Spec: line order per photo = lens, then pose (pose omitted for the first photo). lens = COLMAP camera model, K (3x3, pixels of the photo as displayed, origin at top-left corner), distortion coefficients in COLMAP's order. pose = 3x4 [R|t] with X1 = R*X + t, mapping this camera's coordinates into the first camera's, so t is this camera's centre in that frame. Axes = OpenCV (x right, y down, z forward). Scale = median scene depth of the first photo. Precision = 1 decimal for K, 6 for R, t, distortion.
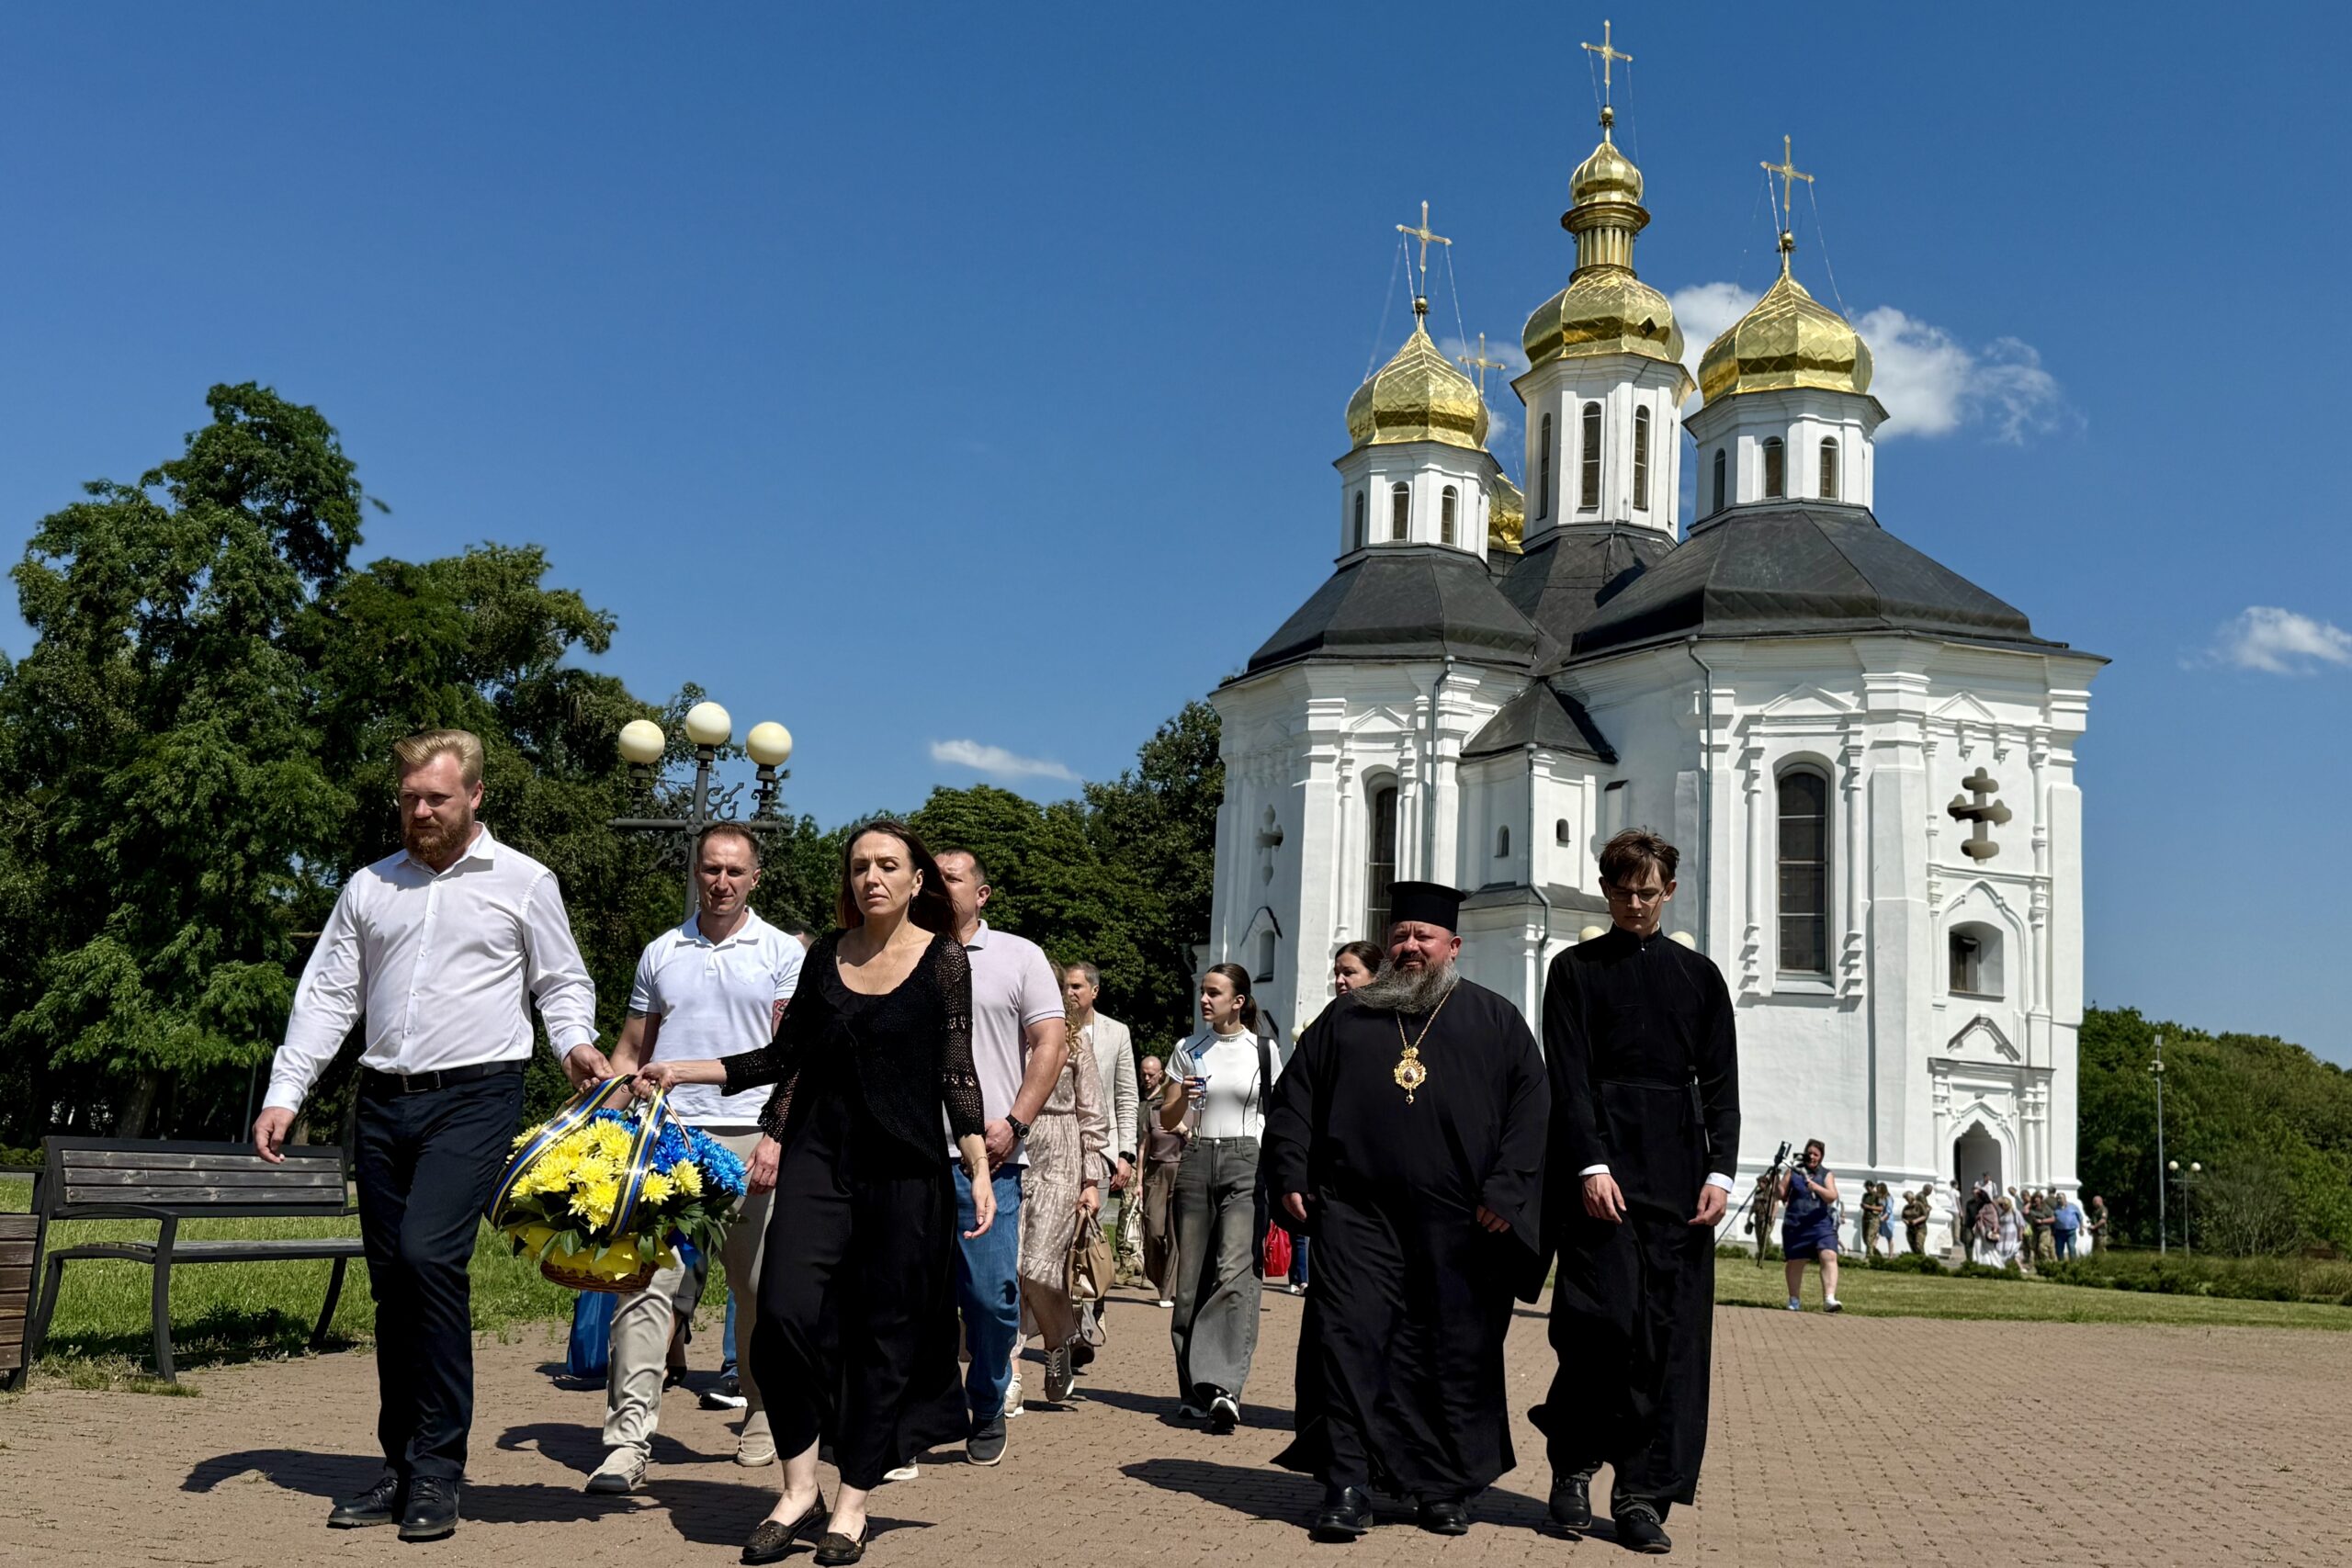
lens RADIAL K [[2013.5, 0, 1176.0], [0, 2013.5, 784.0], [0, 0, 1]] dist [0.119040, -0.000598]
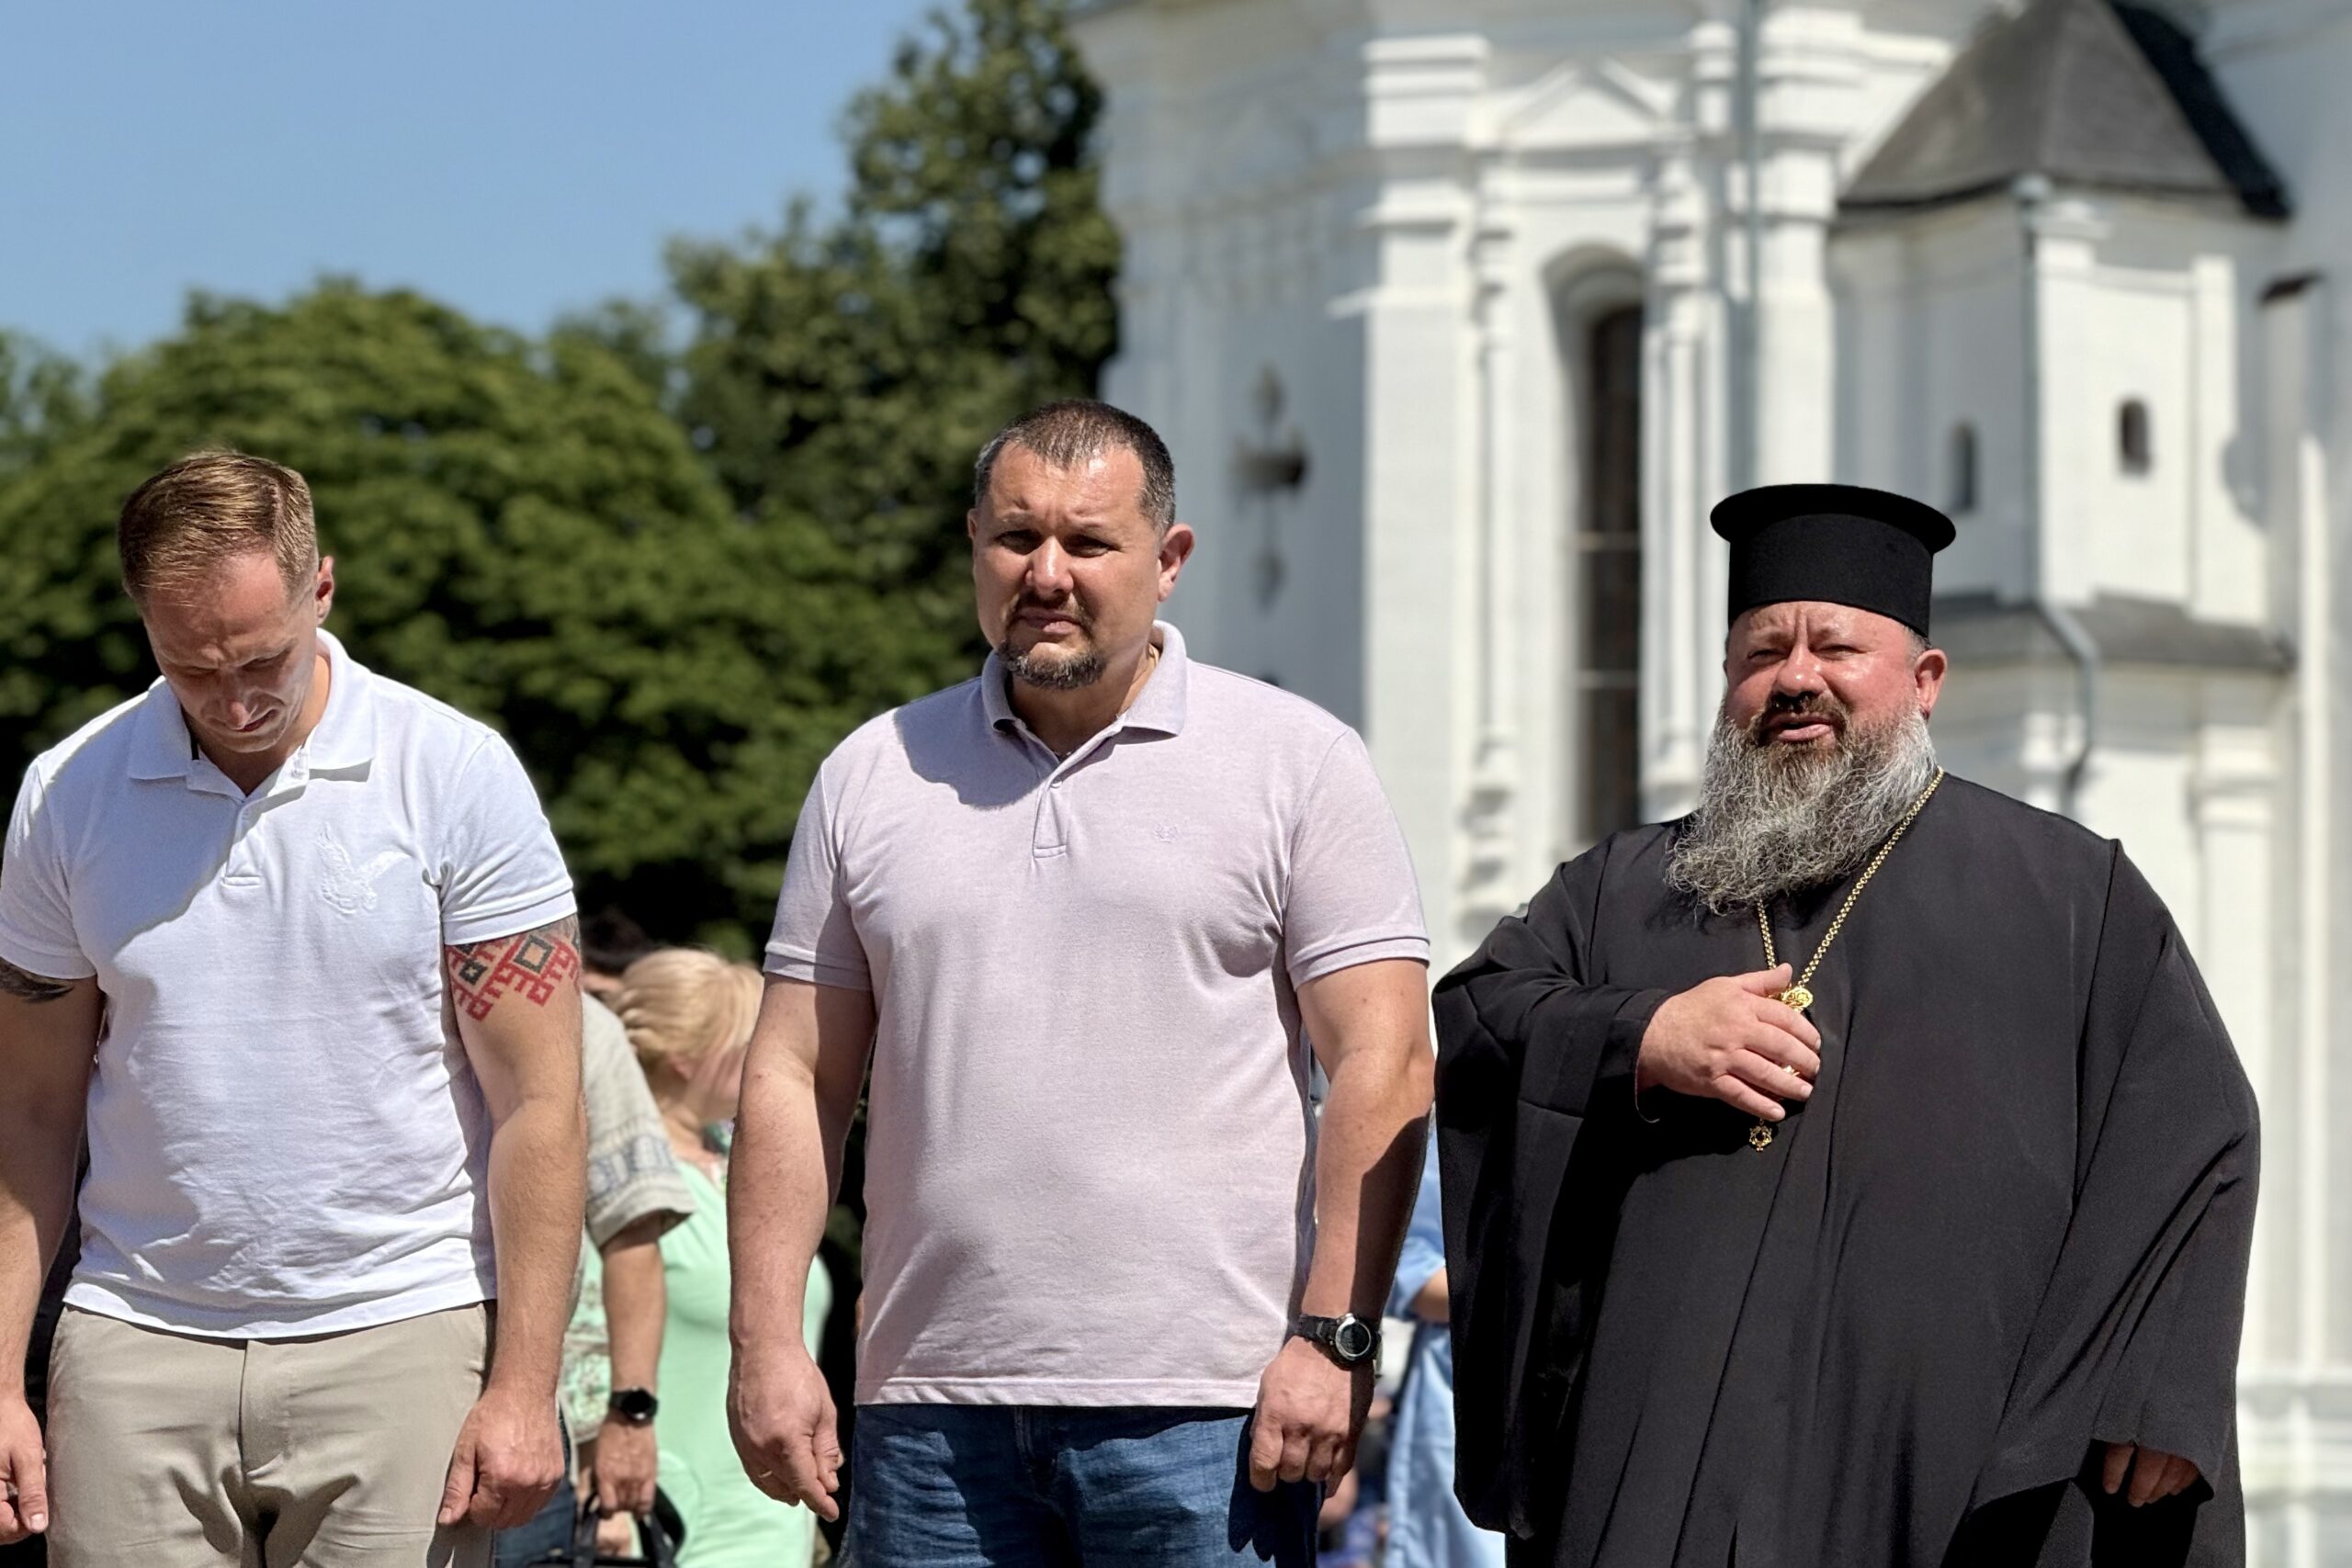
lens RADIAL K [[7958.0, 0, 1176.0], [0, 7958.0, 784.0], [0, 0, 1]] dist [0.078182, 1.142707]
pose [[0.998767, -0.042238, 0.026073, -0.004508], [0.039382, 0.994034, 0.101712, -0.055047], [-0.030213, -0.100560, 0.994472, -0.293501]]
